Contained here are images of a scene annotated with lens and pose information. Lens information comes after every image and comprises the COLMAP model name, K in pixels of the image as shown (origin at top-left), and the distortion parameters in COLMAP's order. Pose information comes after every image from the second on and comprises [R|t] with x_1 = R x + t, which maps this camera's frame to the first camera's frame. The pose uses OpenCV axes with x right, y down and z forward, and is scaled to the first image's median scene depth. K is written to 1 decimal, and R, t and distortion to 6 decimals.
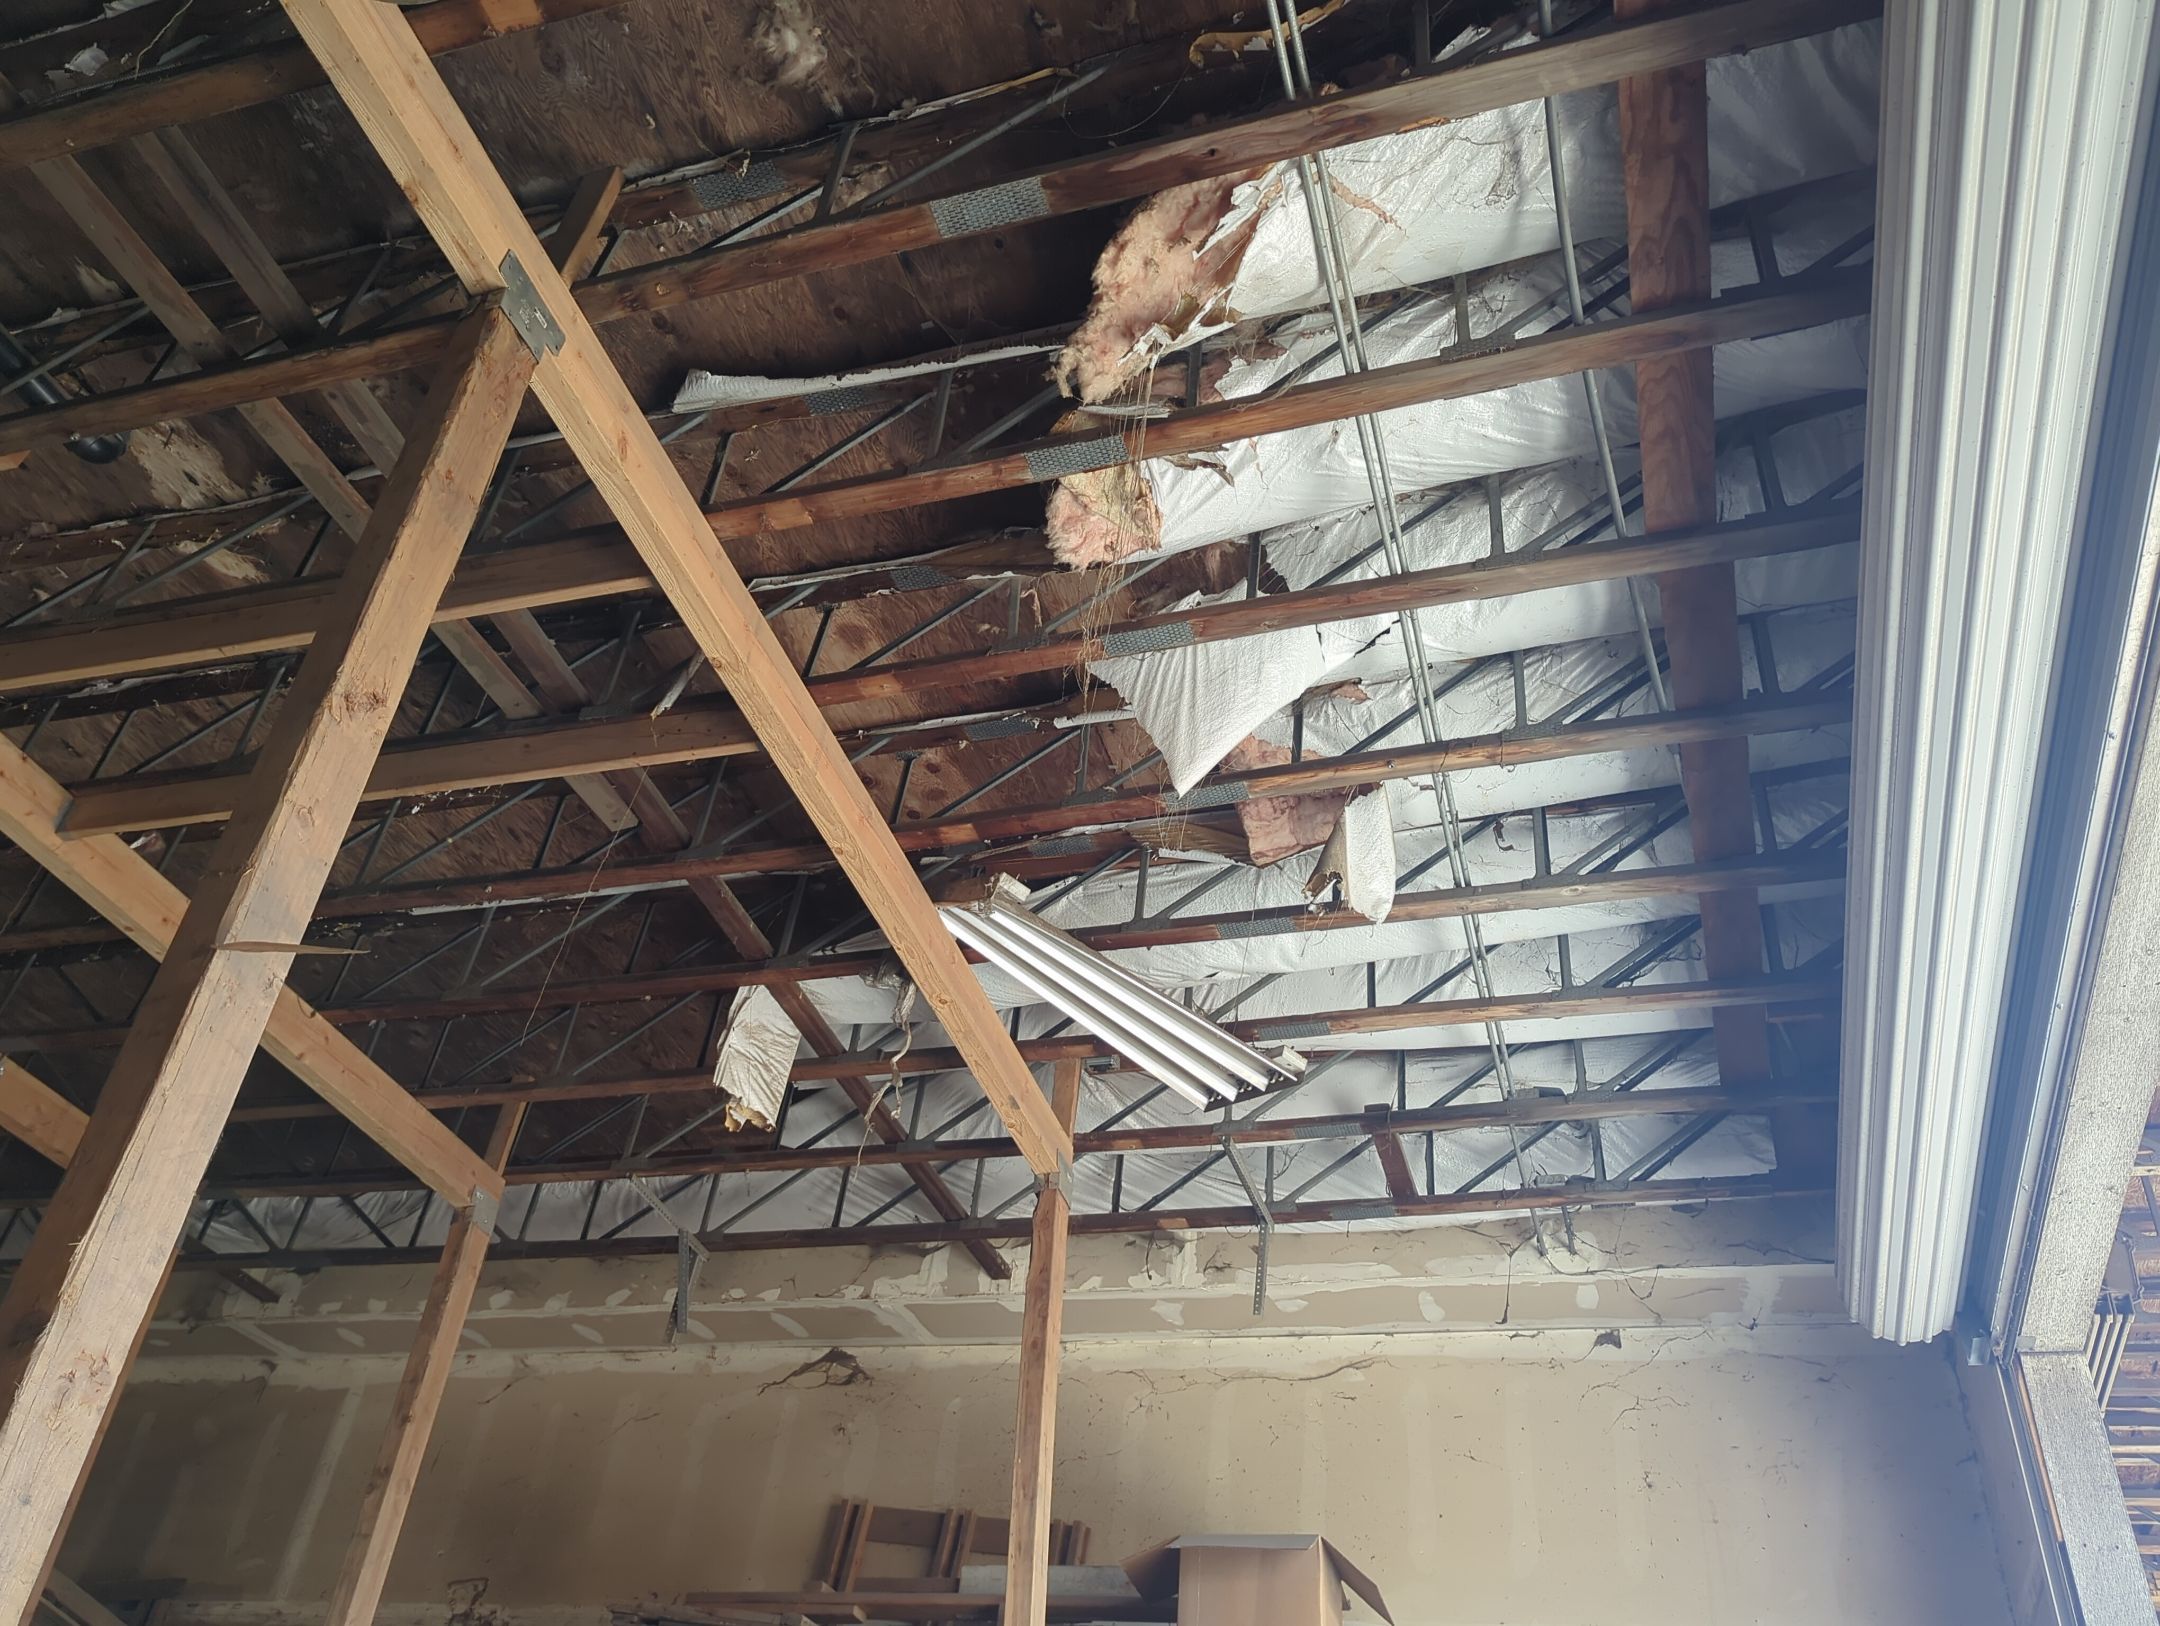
lens RADIAL K [[1764.2, 0, 1070.3], [0, 1764.2, 803.4], [0, 0, 1]] dist [0.066071, -0.062515]
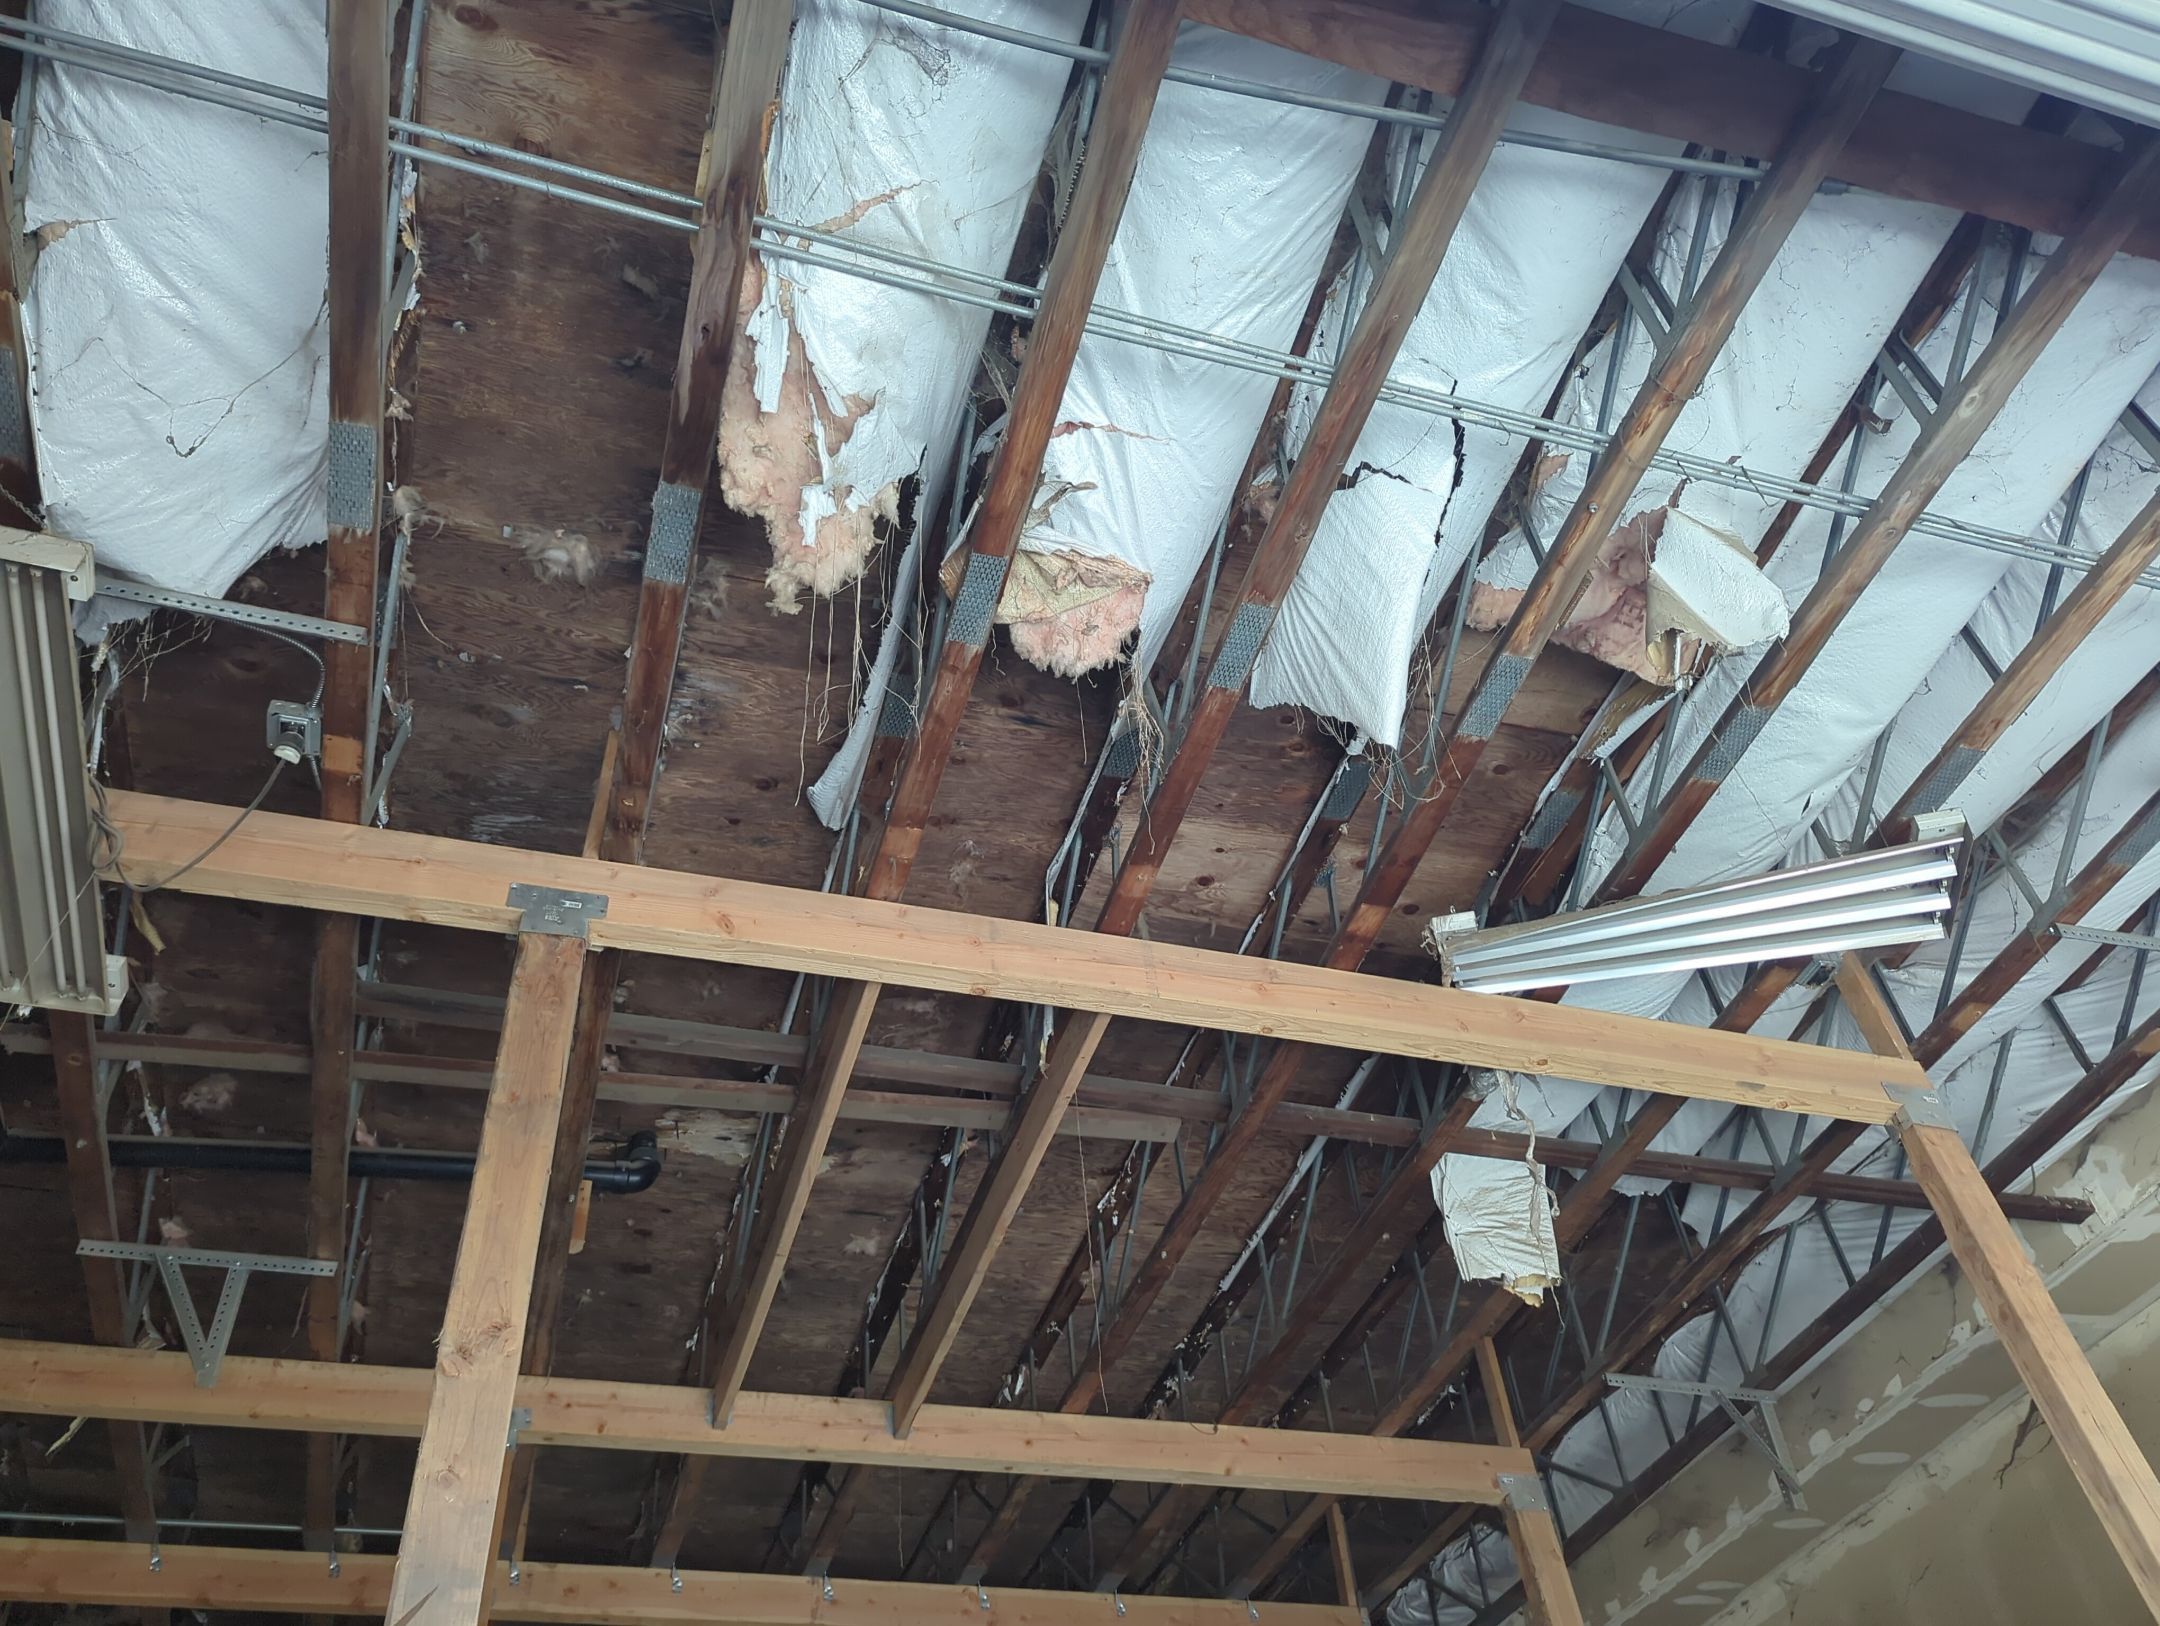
lens RADIAL K [[1764.2, 0, 1070.3], [0, 1764.2, 803.4], [0, 0, 1]] dist [0.066071, -0.062515]
pose [[0.542148, -0.690109, -0.479401, 0.301287], [0.625375, 0.712436, -0.318342, 0.154688], [0.561233, -0.127217, 0.817823, 0.193149]]
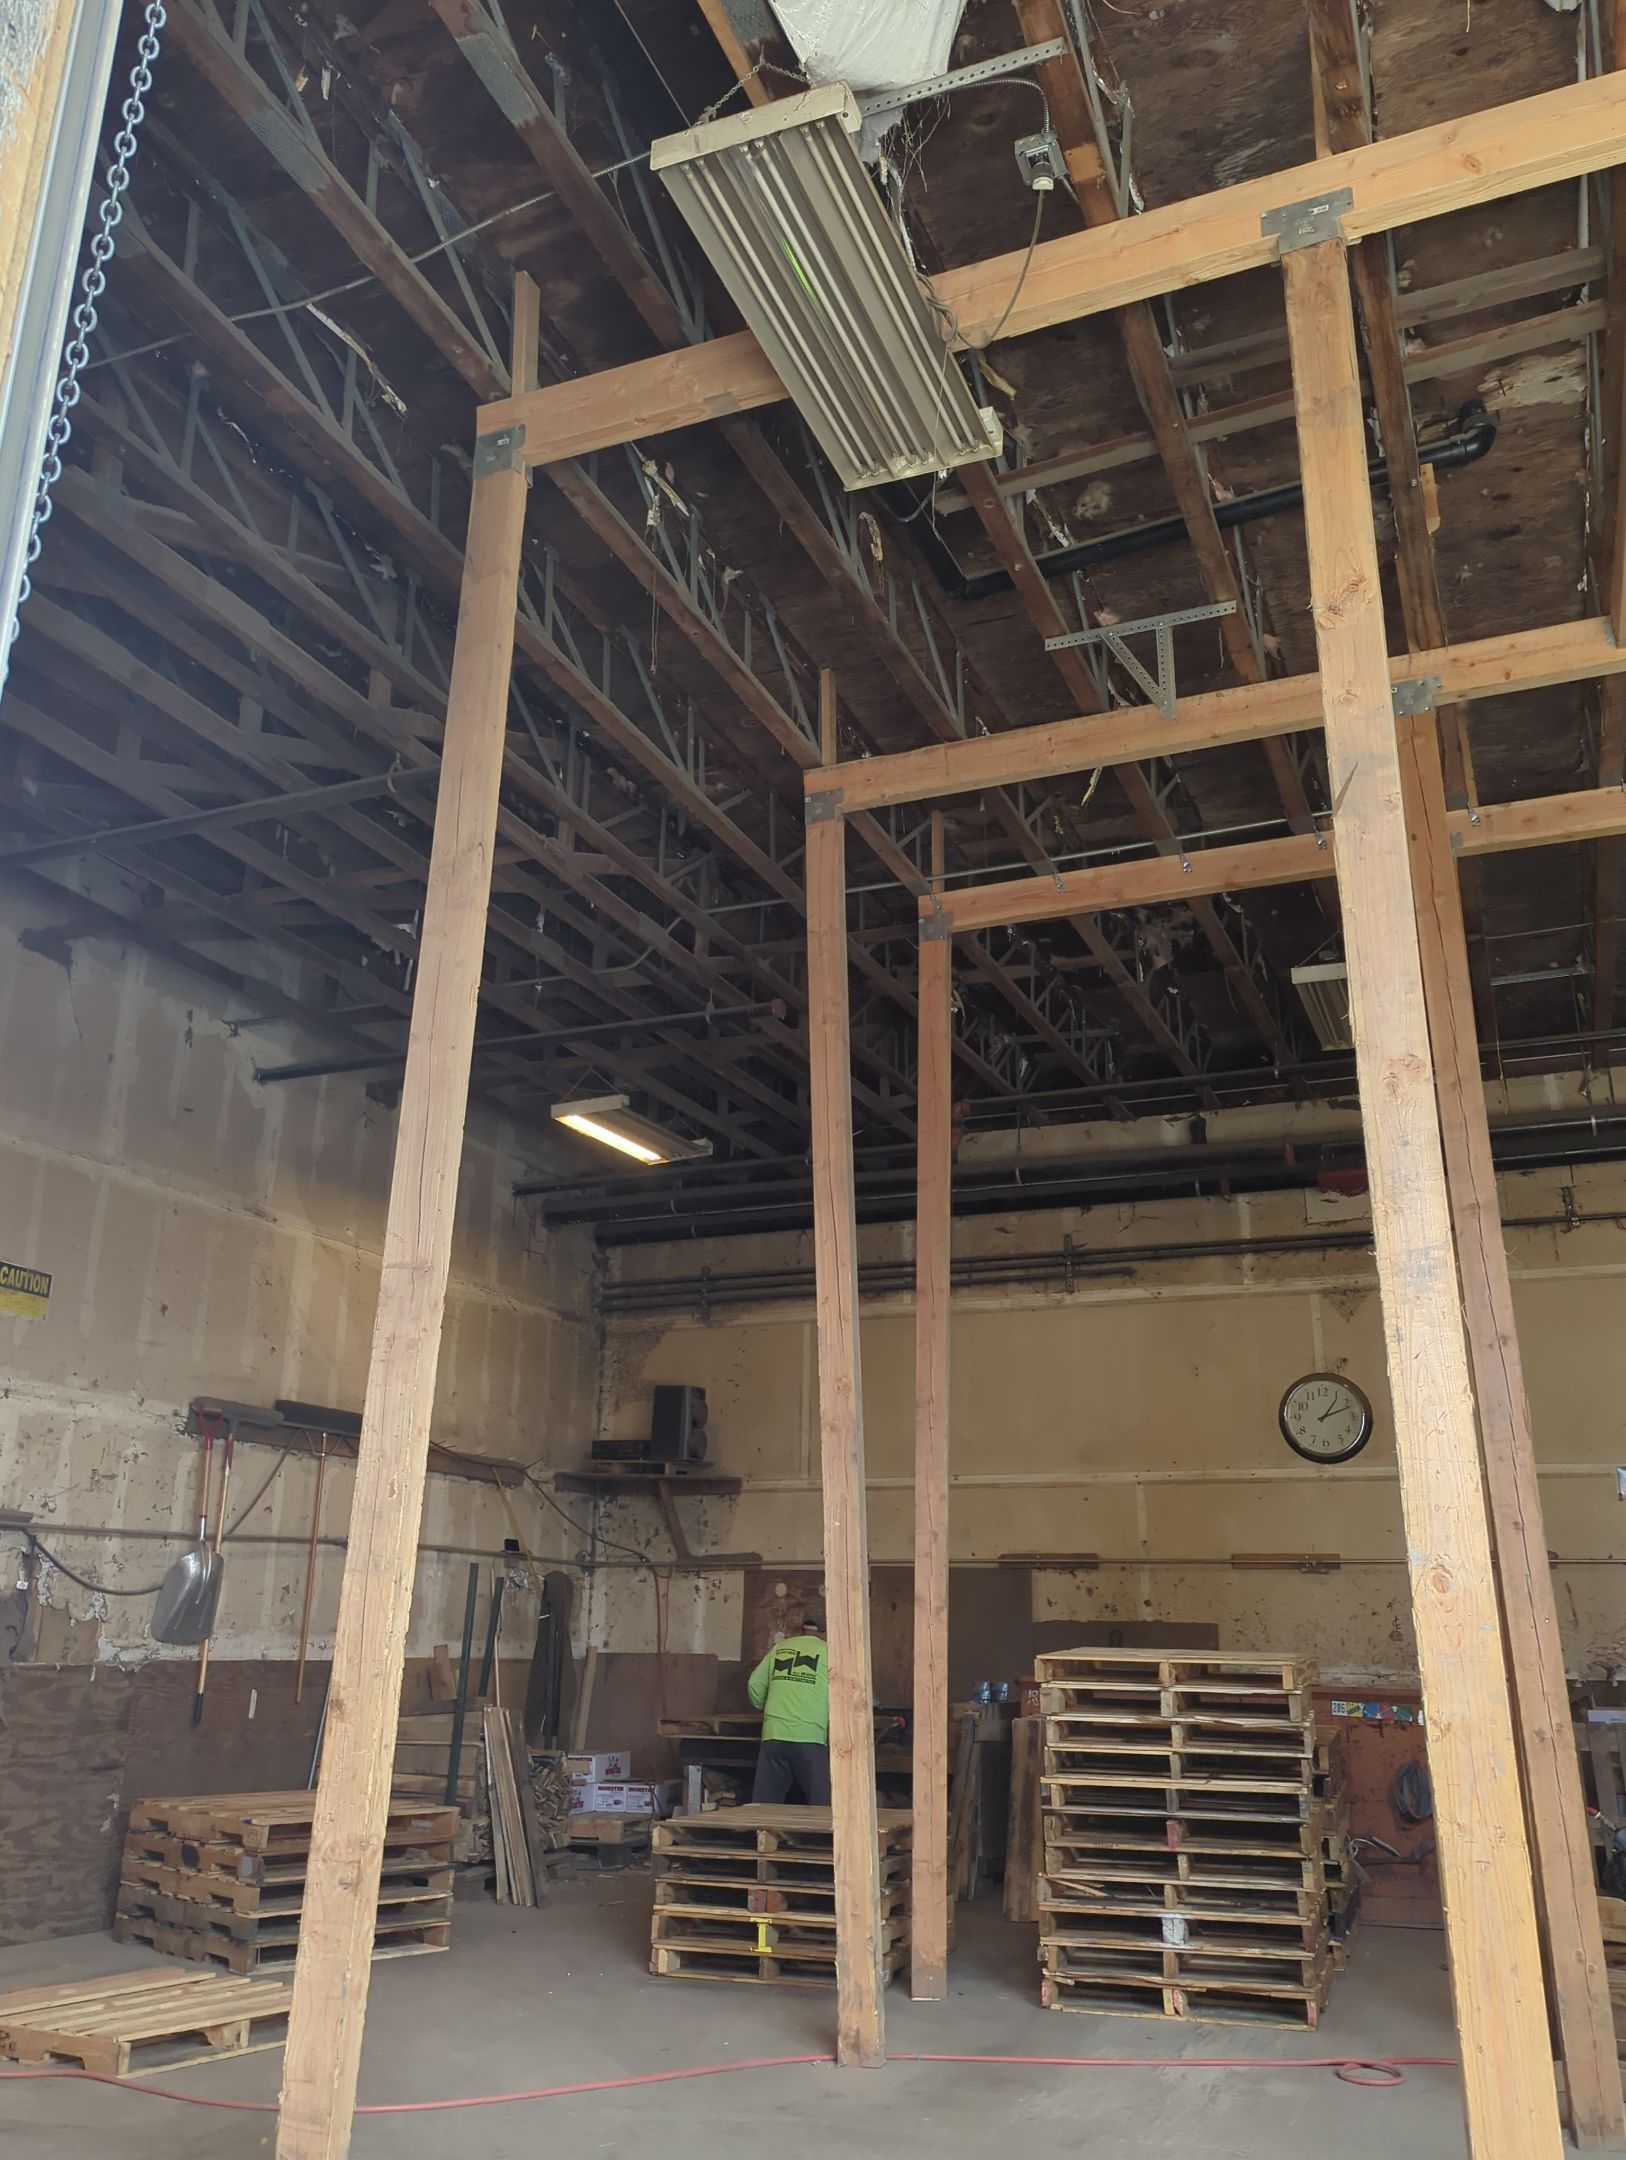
lens RADIAL K [[1759.0, 0, 769.0], [0, 1759.0, 1068.1], [0, 0, 1]] dist [0.068234, -0.070523]
pose [[-0.112767, -0.408266, -0.905871, 0.400184], [0.608977, 0.691990, -0.387681, 0.245673], [0.785131, -0.595372, 0.170591, 0.117167]]
